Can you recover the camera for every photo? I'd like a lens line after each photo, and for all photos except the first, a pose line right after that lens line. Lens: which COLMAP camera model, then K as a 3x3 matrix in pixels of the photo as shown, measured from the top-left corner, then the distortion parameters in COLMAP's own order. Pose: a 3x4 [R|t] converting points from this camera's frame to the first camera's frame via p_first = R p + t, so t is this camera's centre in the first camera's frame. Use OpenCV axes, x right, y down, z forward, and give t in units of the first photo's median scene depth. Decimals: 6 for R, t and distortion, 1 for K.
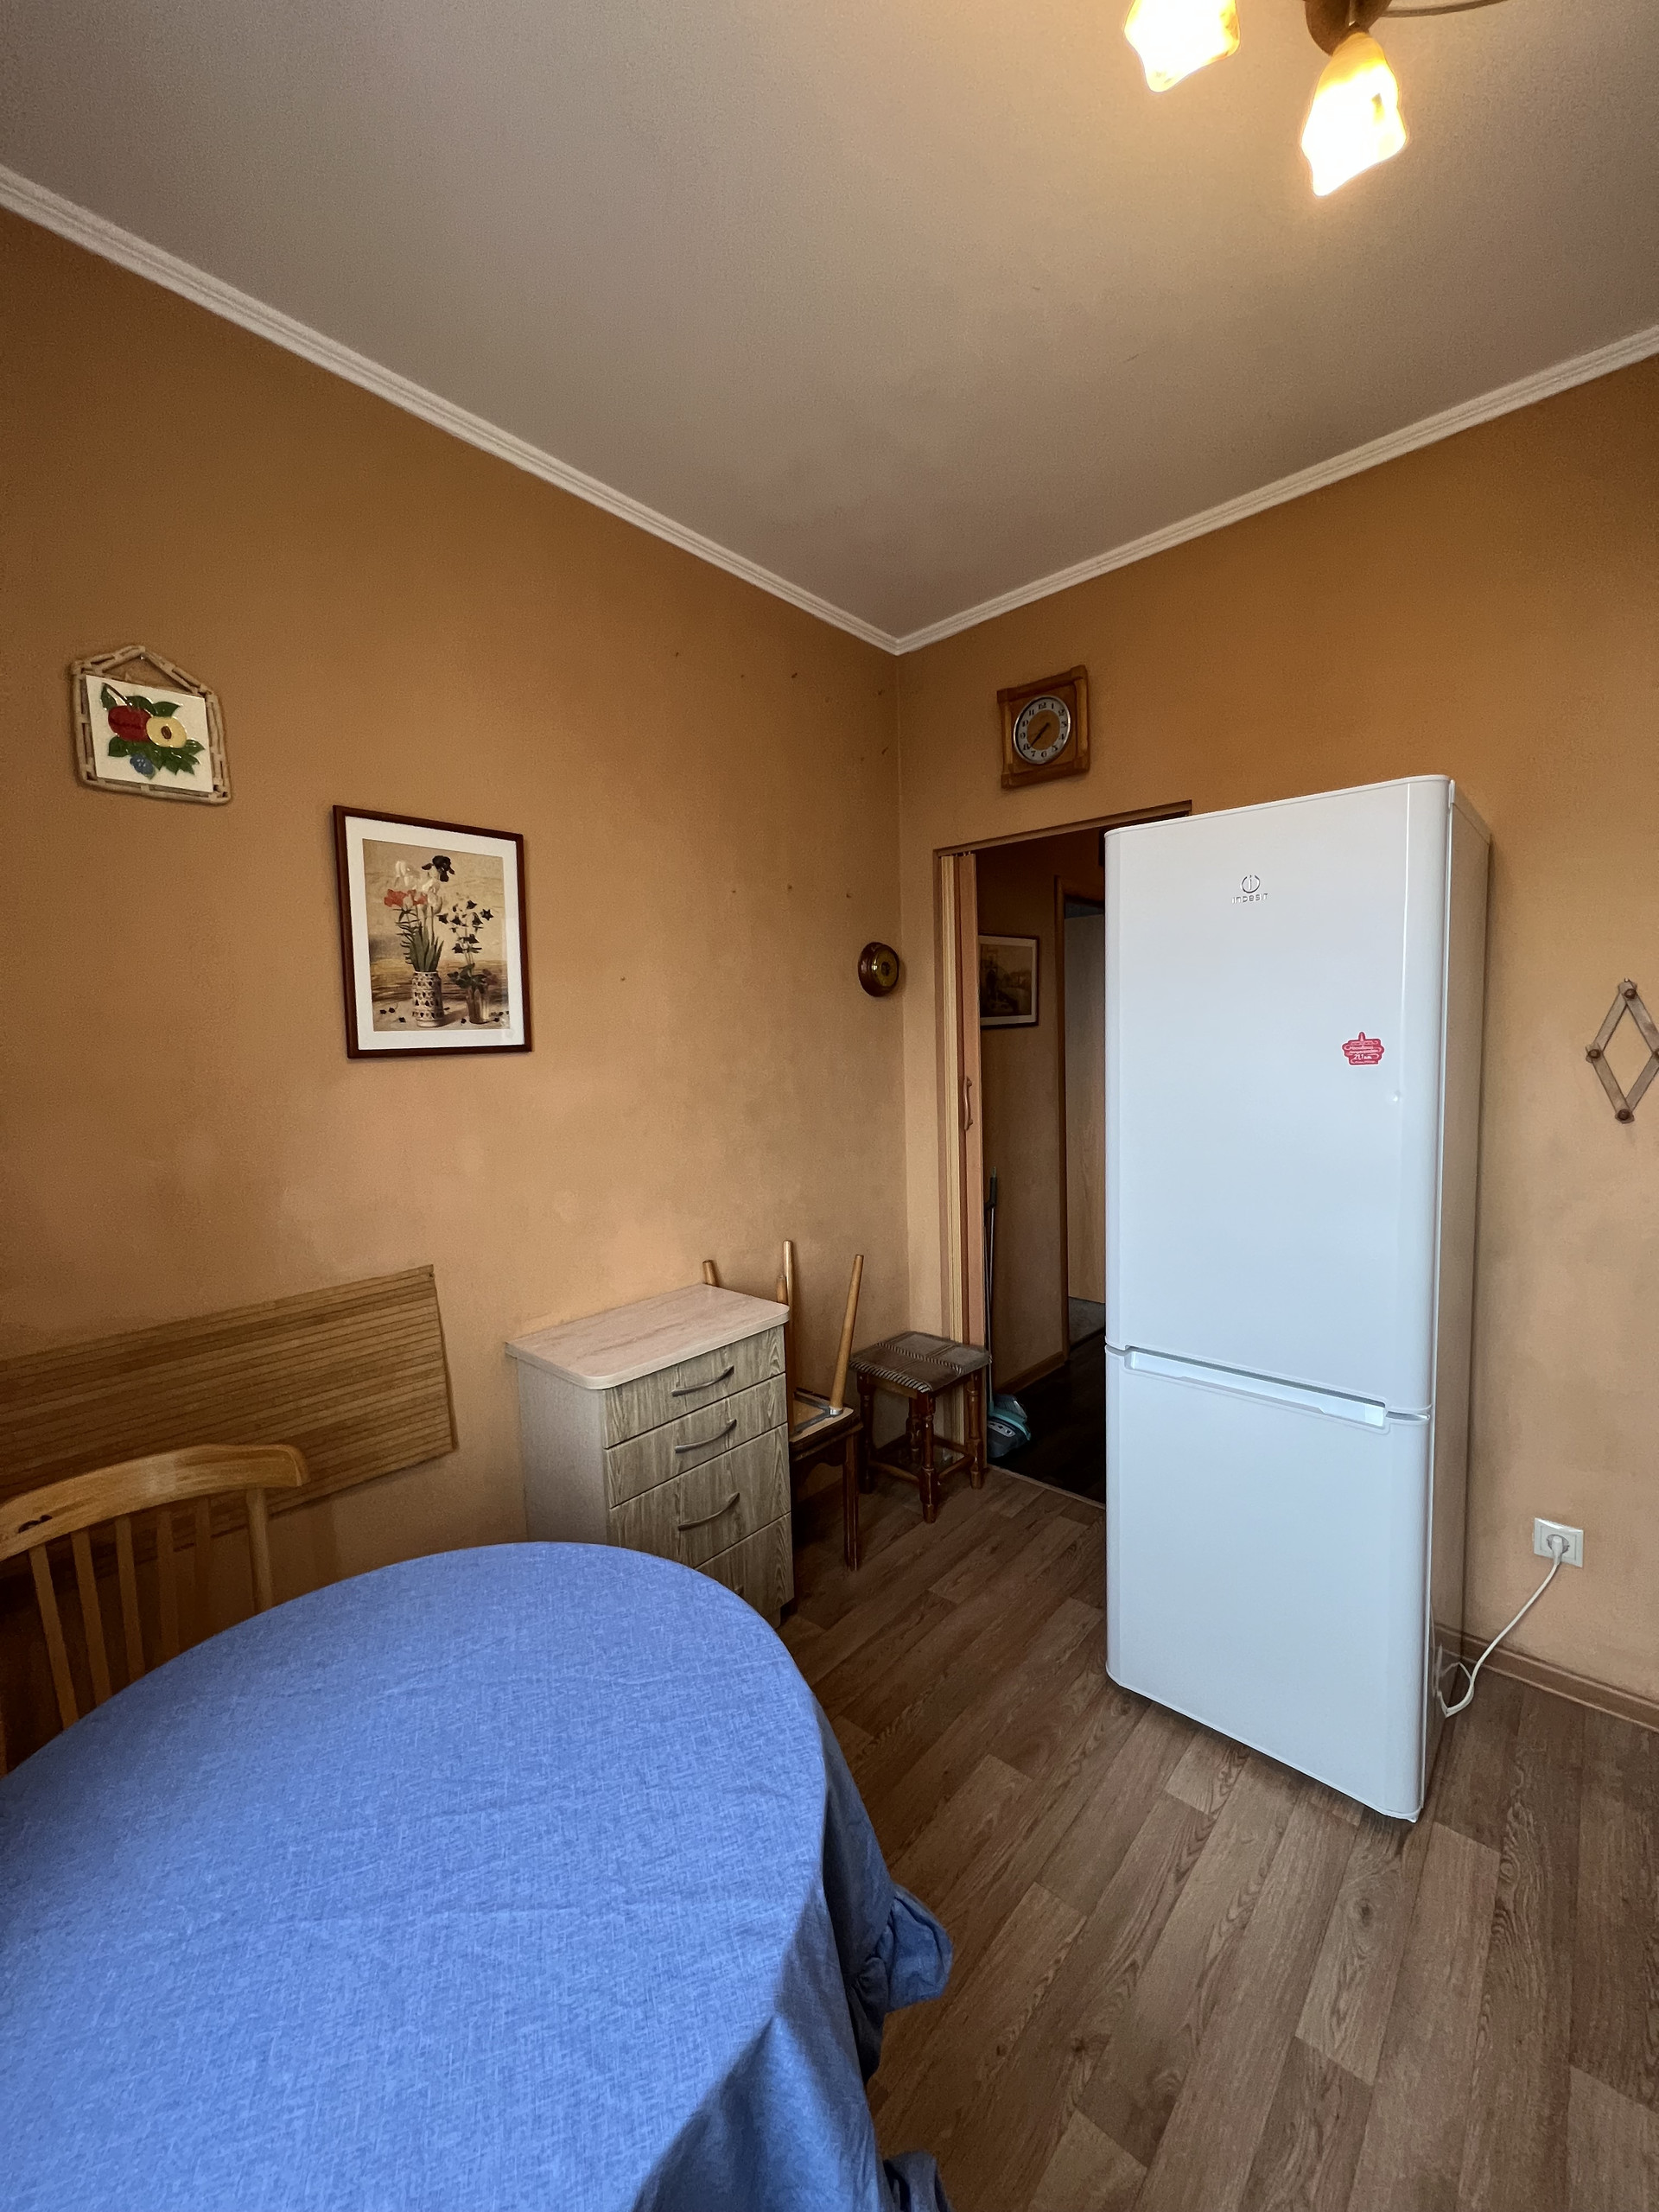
lens RADIAL K [[881.8, 0, 834.7], [0, 881.8, 1099.8], [0, 0, 1]] dist [-0.001416, 0.000017]
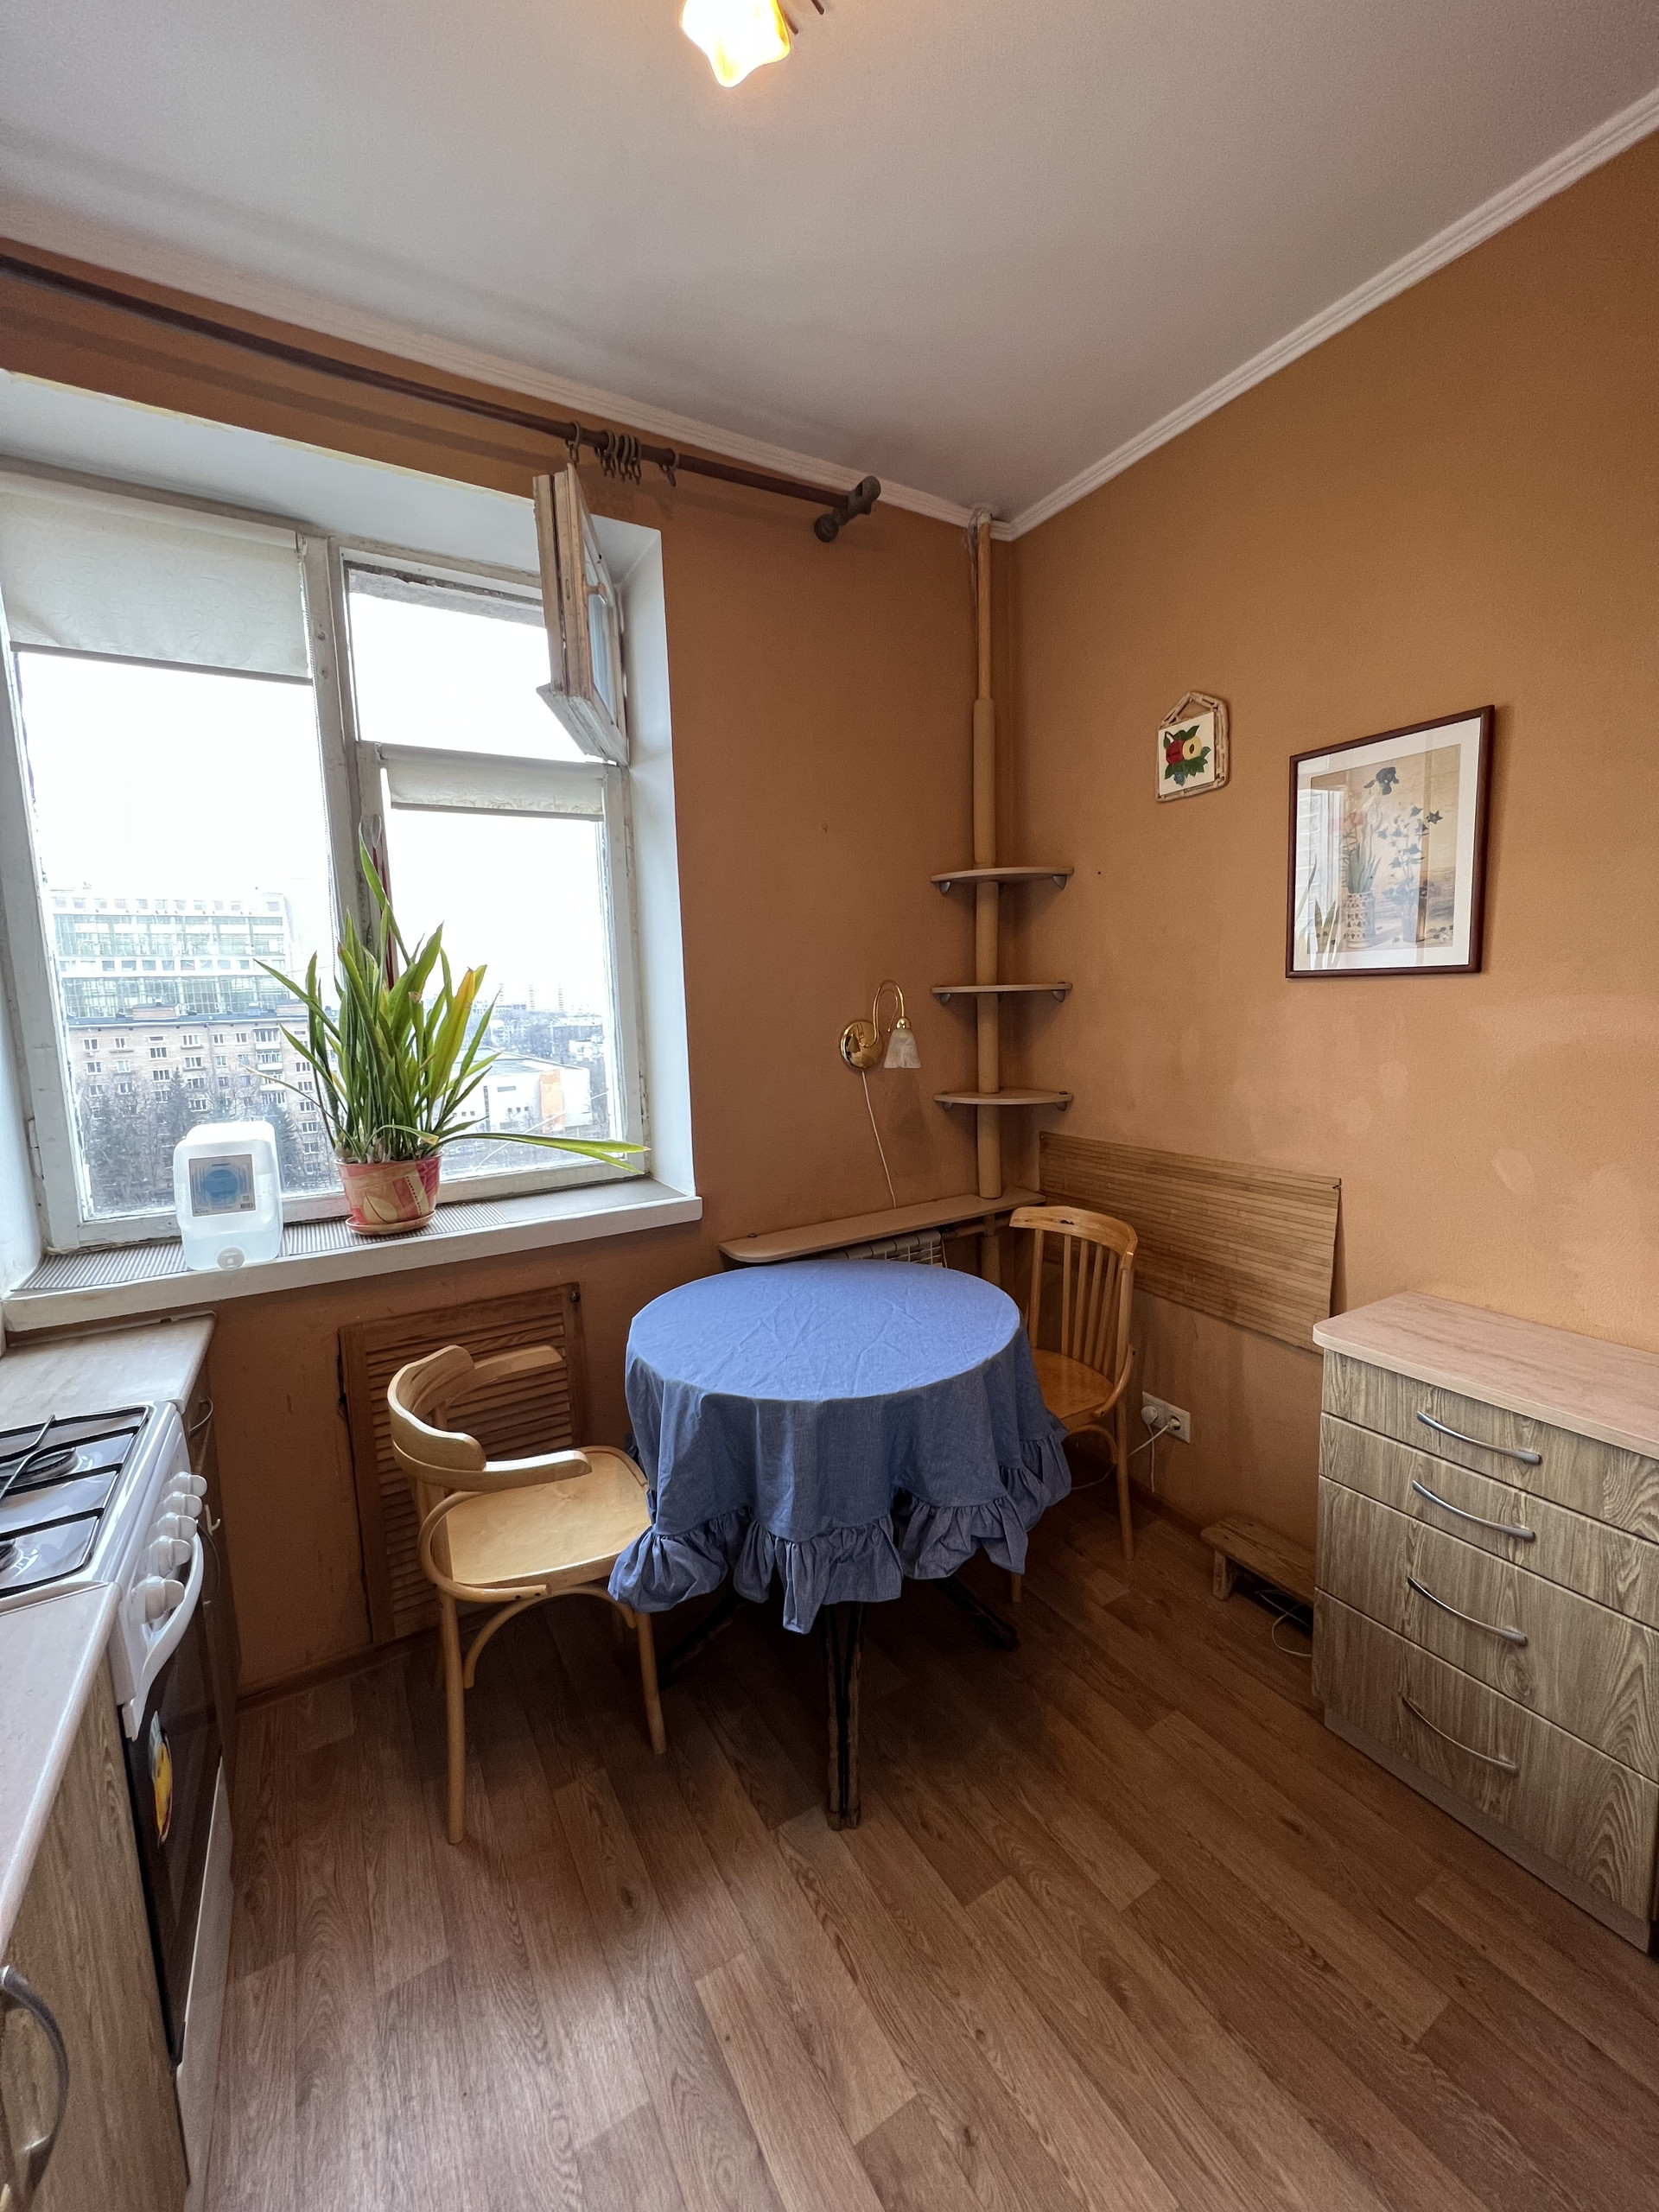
lens RADIAL K [[881.8, 0, 834.7], [0, 881.8, 1099.8], [0, 0, 1]] dist [-0.001416, 0.000017]
pose [[-0.301198, 0.155564, -0.940787, 0.696025], [-0.034132, 0.984212, 0.173672, -0.066029], [0.952951, 0.084421, -0.291133, 0.735106]]
